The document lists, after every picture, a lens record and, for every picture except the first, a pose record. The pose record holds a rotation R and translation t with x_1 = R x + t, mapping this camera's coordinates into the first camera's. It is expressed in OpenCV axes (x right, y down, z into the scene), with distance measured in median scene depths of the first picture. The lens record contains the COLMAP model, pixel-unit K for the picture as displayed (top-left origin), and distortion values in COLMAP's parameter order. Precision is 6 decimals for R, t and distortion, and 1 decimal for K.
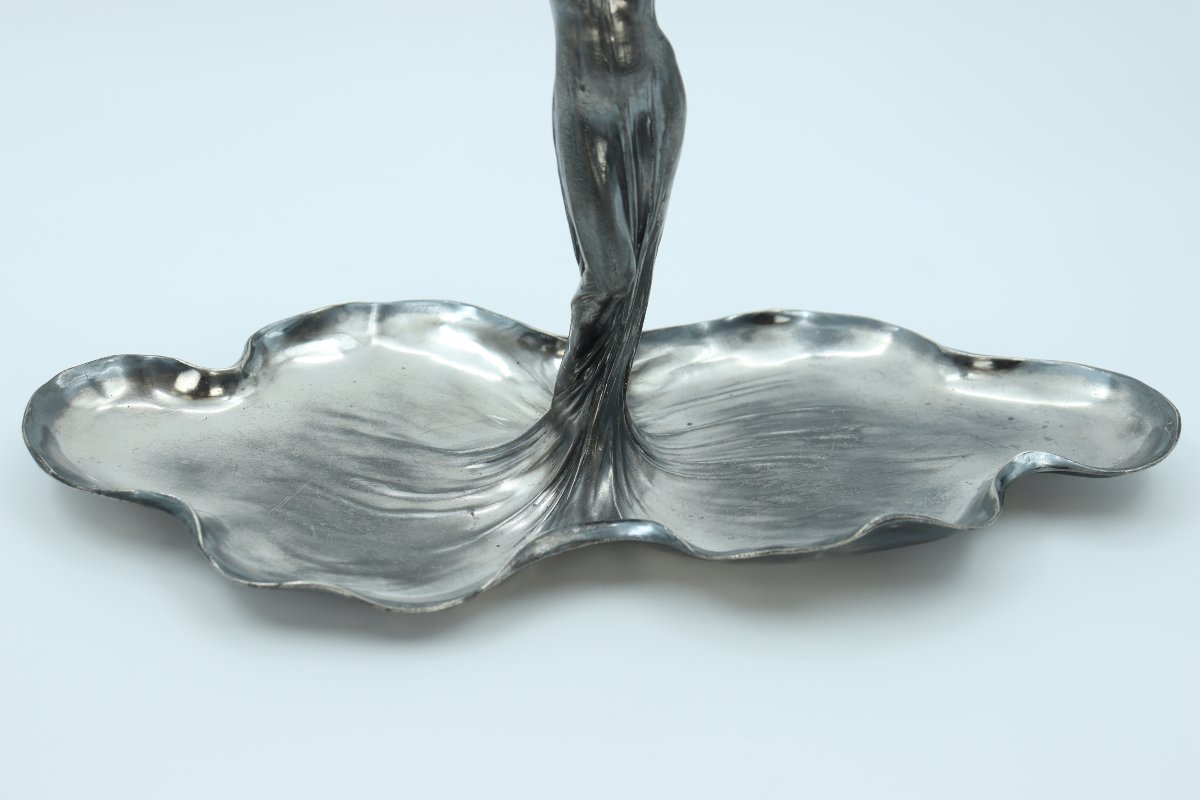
lens RADIAL K [[1863.6, 0, 600.0], [0, 1863.6, 400.0], [0, 0, 1]] dist [0.053711, 0.055882]
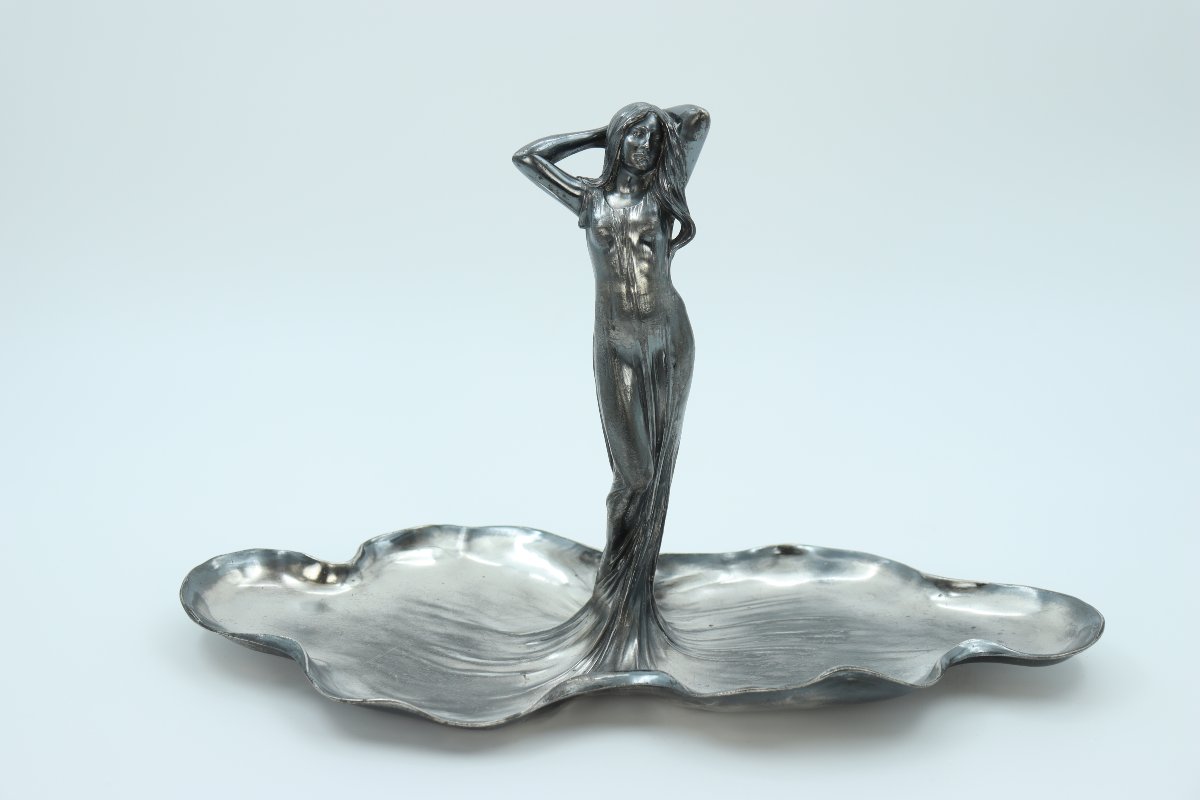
lens RADIAL K [[1929.2, 0, 600.0], [0, 1929.2, 400.0], [0, 0, 1]] dist [0.048306, 0.162444]
pose [[0.995327, 0.029088, -0.092079, 0.092859], [-0.048735, 0.974520, -0.218942, 0.157771], [0.083365, 0.222406, 0.971383, -0.282013]]
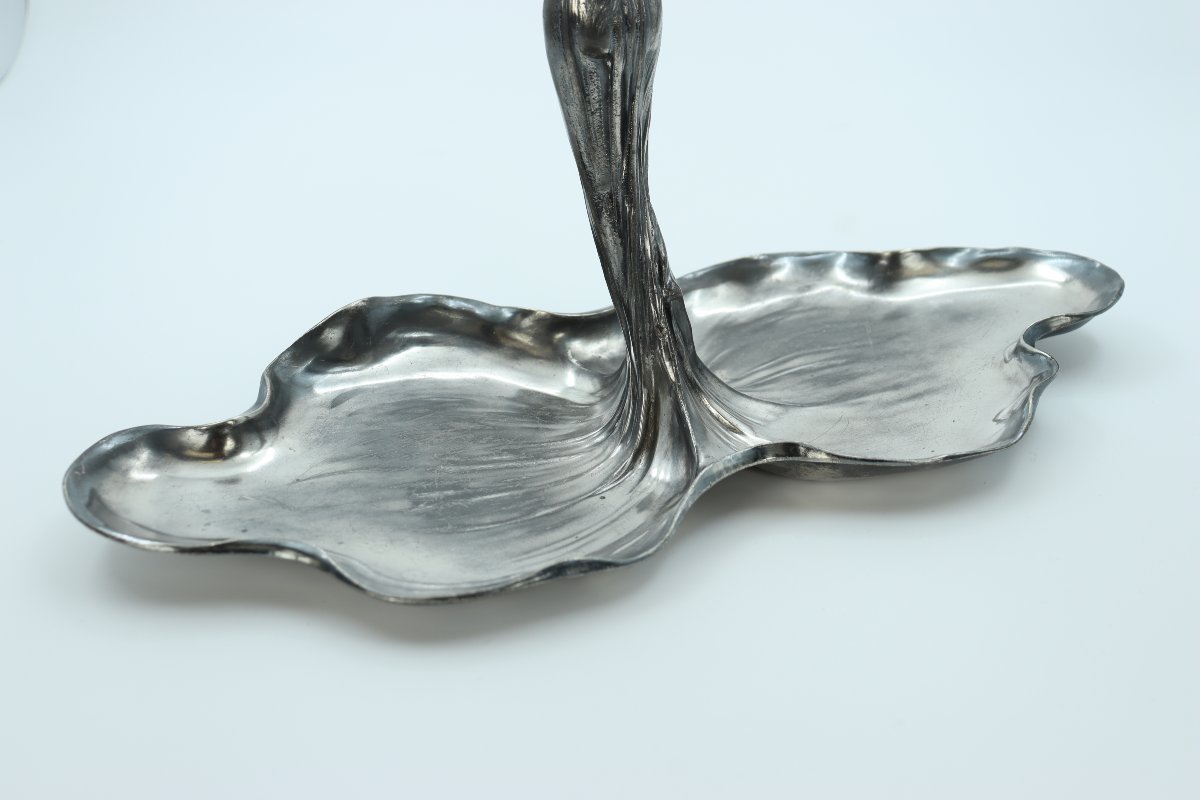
lens RADIAL K [[1332.4, 0, 600.0], [0, 1332.4, 400.0], [0, 0, 1]] dist [-0.074066, -0.000092]
pose [[-0.931508, 0.201825, -0.302587, 0.247583], [-0.146115, 0.554199, 0.819460, -0.570529], [0.333080, 0.807546, -0.486751, 1.347252]]
